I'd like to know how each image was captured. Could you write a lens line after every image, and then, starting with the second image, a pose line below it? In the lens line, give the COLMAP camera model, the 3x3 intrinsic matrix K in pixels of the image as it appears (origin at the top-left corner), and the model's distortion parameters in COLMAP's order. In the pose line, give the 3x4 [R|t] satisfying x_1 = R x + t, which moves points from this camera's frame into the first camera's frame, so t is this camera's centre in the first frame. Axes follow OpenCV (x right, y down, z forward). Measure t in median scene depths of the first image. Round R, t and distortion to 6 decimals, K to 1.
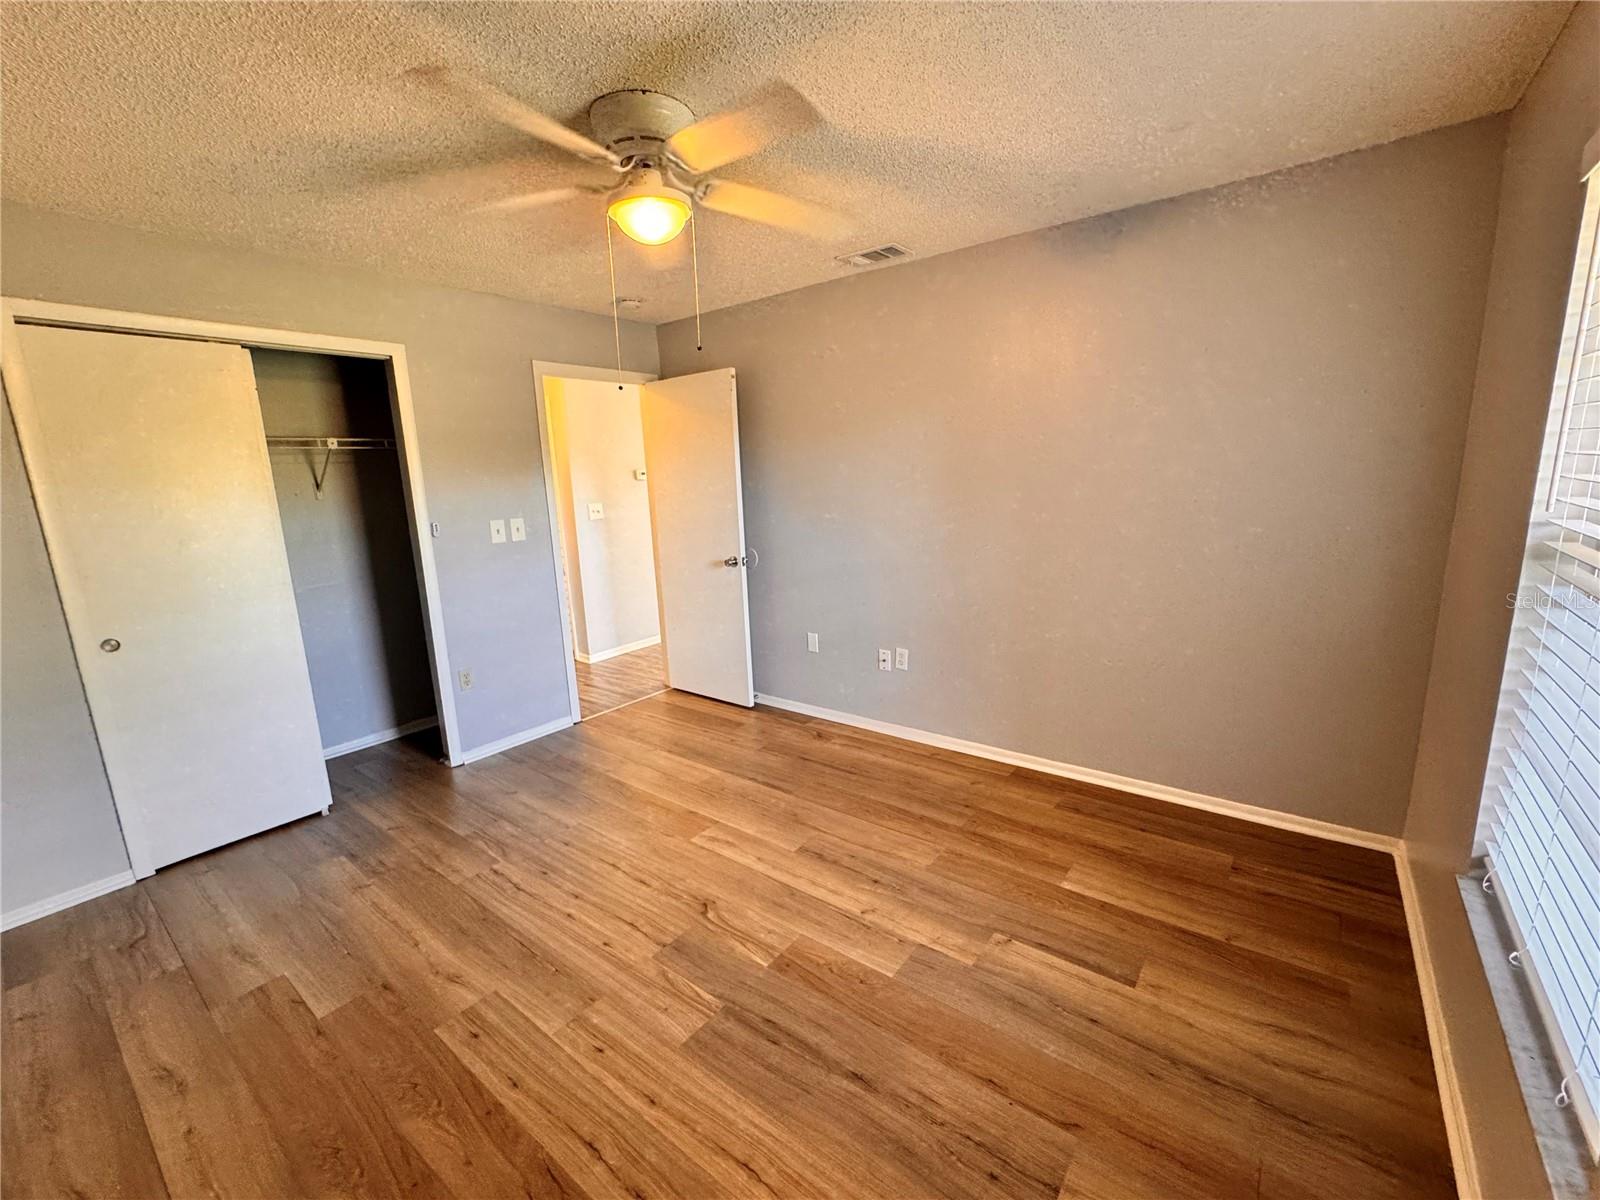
lens RADIAL K [[660.5, 0, 799.3], [0, 660.5, 602.3], [0, 0, 1]] dist [-0.002435, 0.000395]
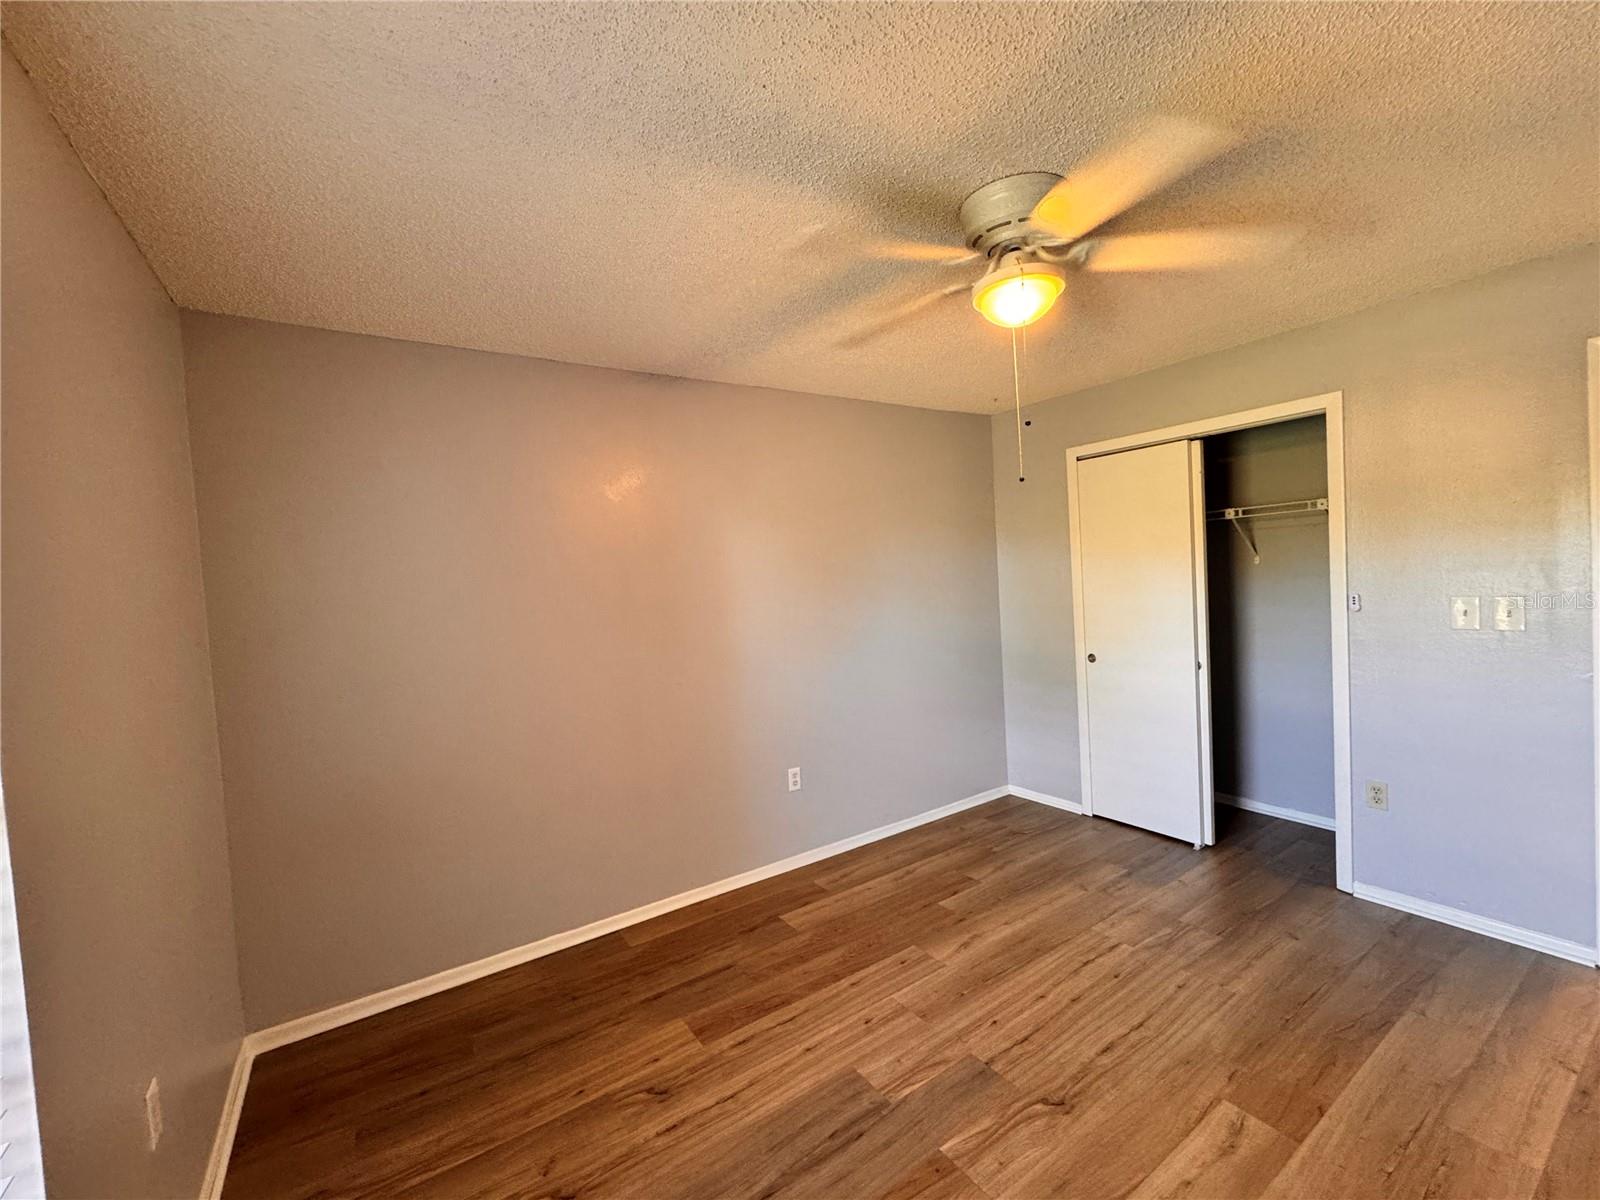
lens RADIAL K [[660.5, 0, 799.3], [0, 660.5, 602.3], [0, 0, 1]] dist [-0.002435, 0.000395]
pose [[-0.315727, 0.091507, -0.944427, 0.718872], [-0.116764, 0.984027, 0.134379, -0.223188], [0.941638, 0.152702, -0.300000, 0.947148]]
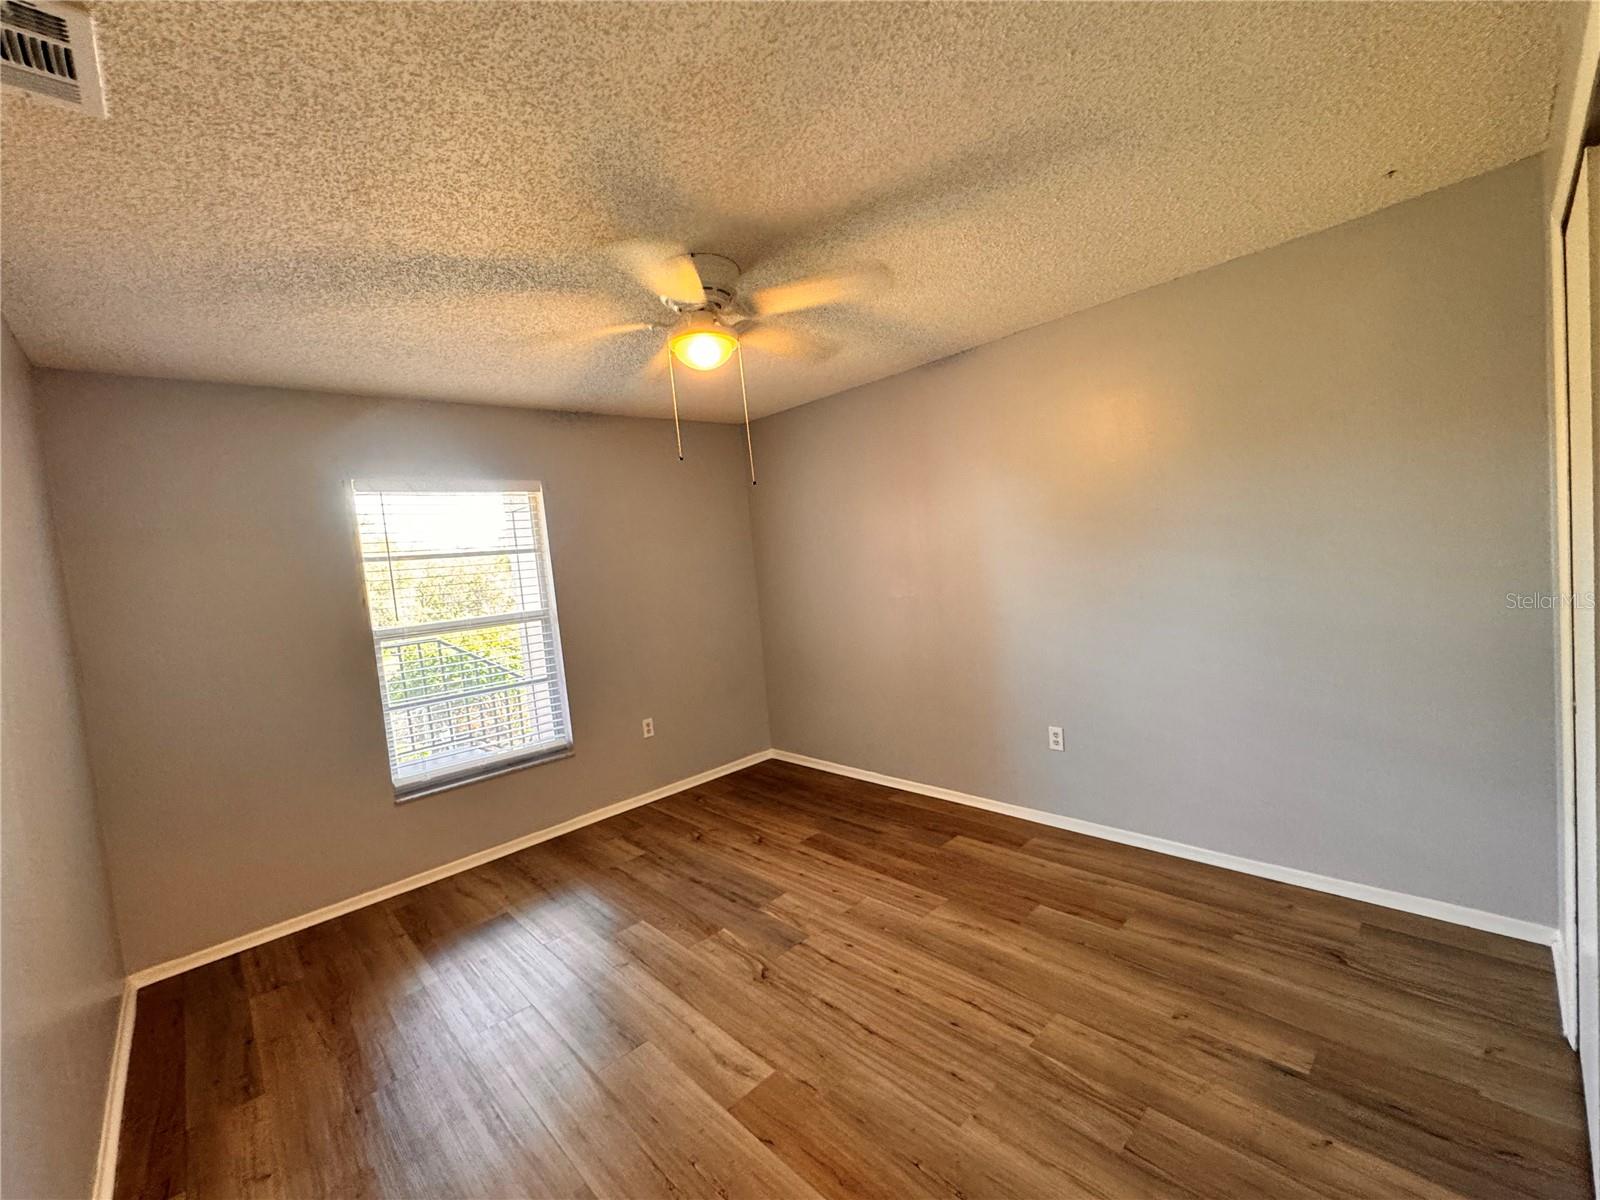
lens RADIAL K [[660.5, 0, 799.3], [0, 660.5, 602.3], [0, 0, 1]] dist [-0.002435, 0.000395]
pose [[-0.979636, 0.118076, 0.162392, -0.477901], [0.156781, 0.955124, 0.251313, -0.376612], [-0.125430, 0.271655, -0.954186, 2.010291]]
